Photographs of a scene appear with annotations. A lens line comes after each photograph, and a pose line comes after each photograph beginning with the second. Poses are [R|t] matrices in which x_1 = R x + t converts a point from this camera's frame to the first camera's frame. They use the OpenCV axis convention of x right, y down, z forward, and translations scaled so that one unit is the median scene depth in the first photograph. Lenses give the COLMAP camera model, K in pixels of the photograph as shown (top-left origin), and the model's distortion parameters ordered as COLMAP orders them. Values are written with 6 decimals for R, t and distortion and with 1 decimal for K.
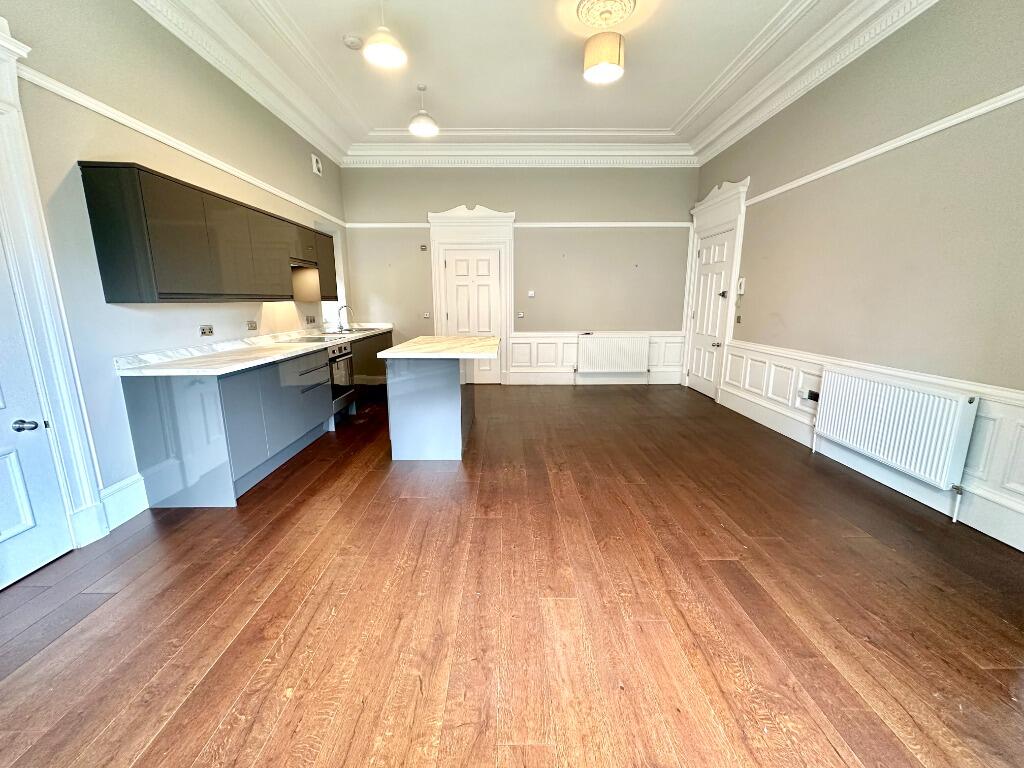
lens RADIAL K [[407.5, 0, 514.3], [0, 407.5, 382.0], [0, 0, 1]] dist [0.002888, -0.000102]
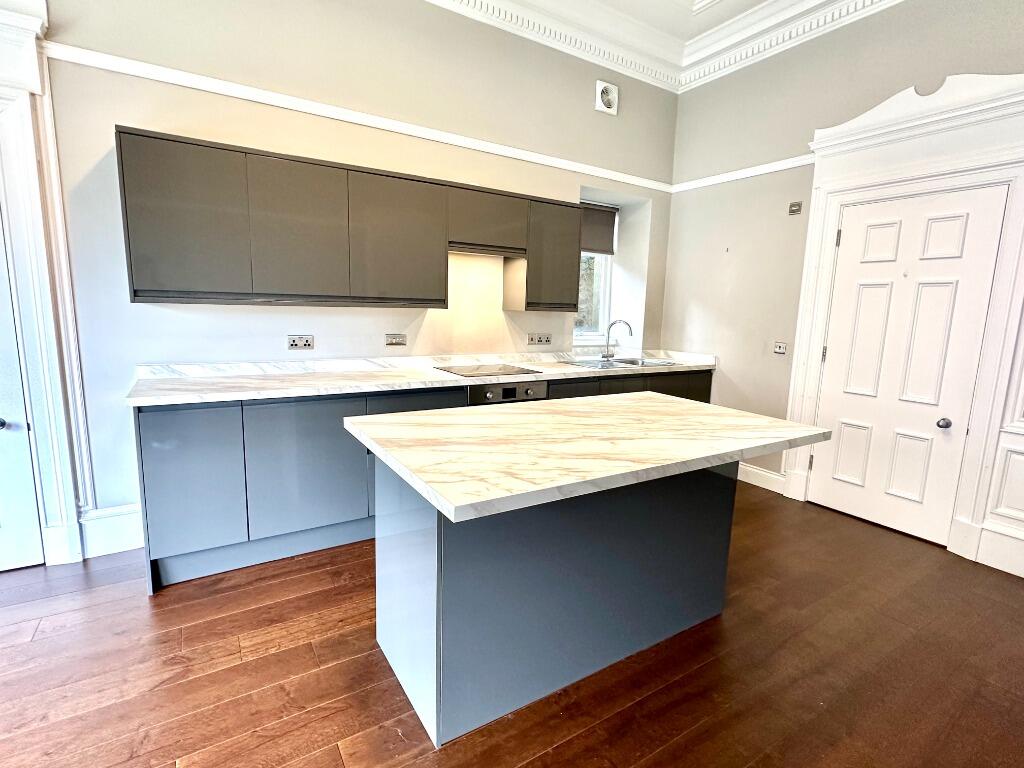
lens RADIAL K [[504.0, 0, 509.9], [0, 504.0, 386.7], [0, 0, 1]] dist [-0.002435, -0.000318]
pose [[0.520797, 0.151416, -0.840145, 0.158834], [-0.197771, 0.978771, 0.053803, -0.110548], [0.830456, 0.138136, 0.539687, 0.530143]]
